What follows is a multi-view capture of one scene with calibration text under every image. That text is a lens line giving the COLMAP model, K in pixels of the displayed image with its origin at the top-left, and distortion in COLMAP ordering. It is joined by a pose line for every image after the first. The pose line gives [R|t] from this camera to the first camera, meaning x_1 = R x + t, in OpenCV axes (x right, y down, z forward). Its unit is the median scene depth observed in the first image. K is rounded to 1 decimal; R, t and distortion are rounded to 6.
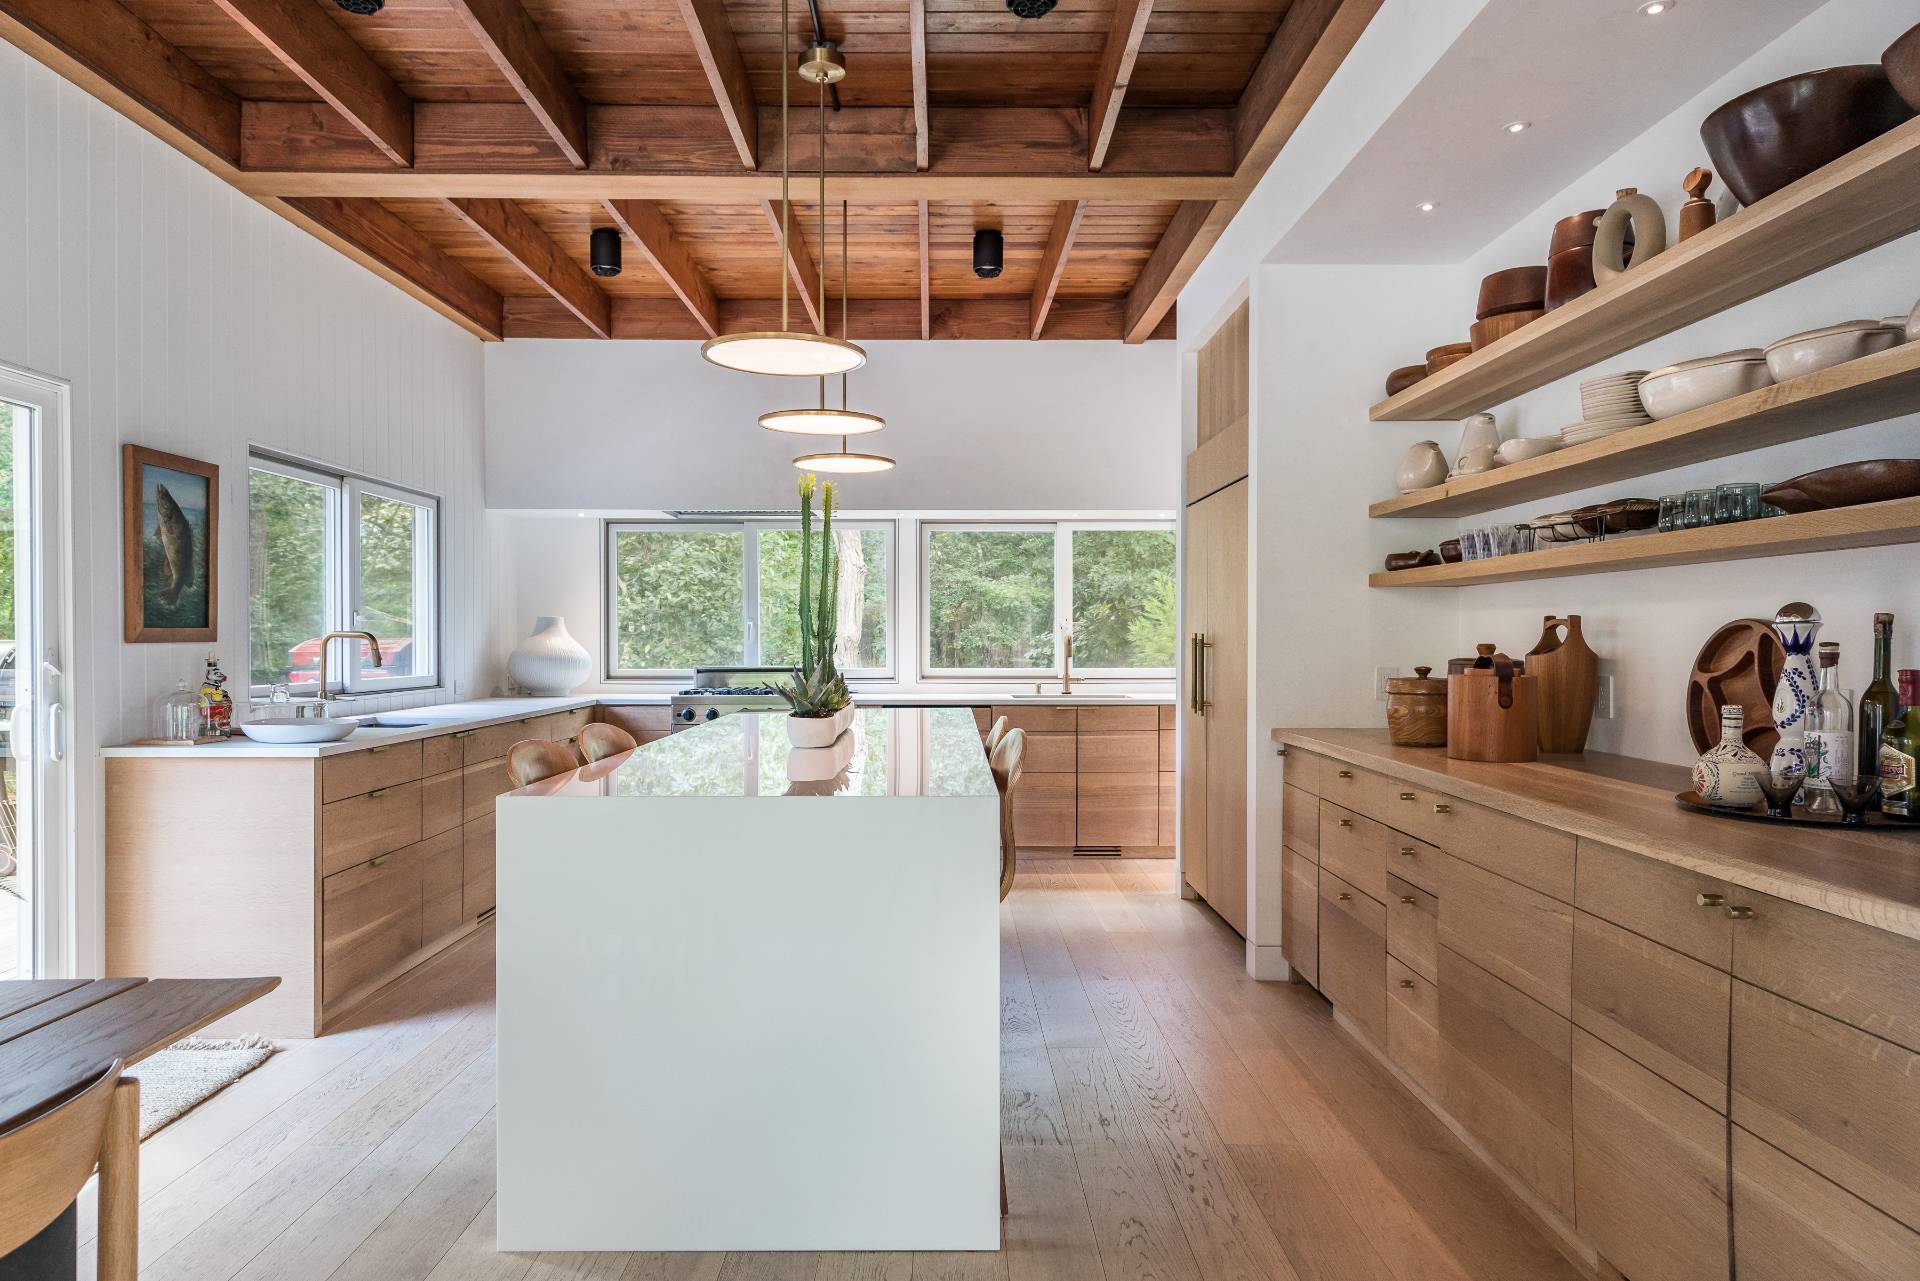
lens RADIAL K [[1290.9, 0, 959.8], [0, 1290.9, 635.7], [0, 0, 1]] dist [0.006804, 0.002463]
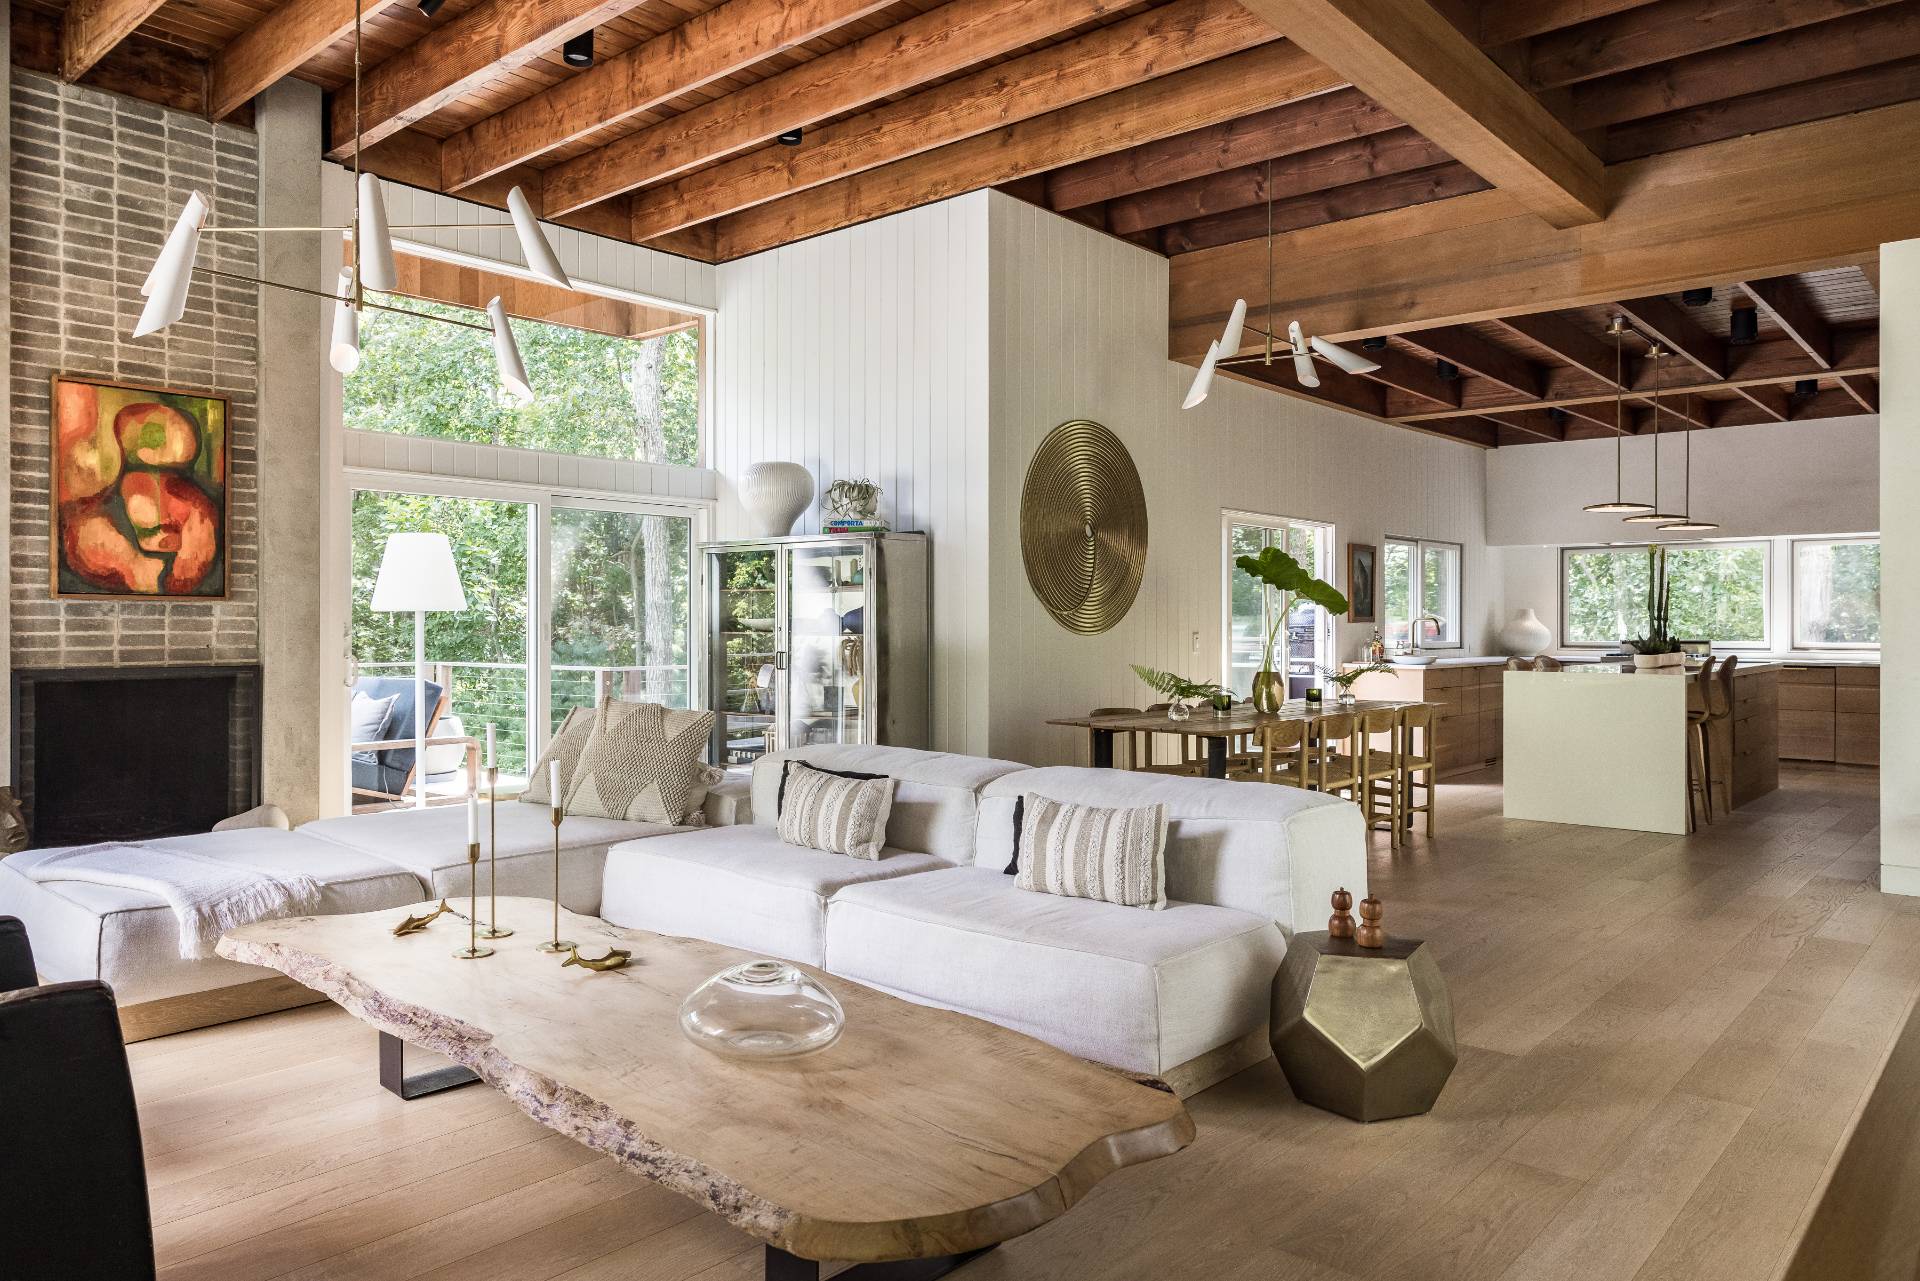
lens RADIAL K [[1290.9, 0, 958.5], [0, 1290.9, 625.3], [0, 0, 1]] dist [0.006804, 0.002463]
pose [[0.749164, 0.003540, -0.662375, 0.270772], [-0.001462, 0.999992, 0.003691, 0.002008], [0.662383, -0.001797, 0.749164, -0.829285]]
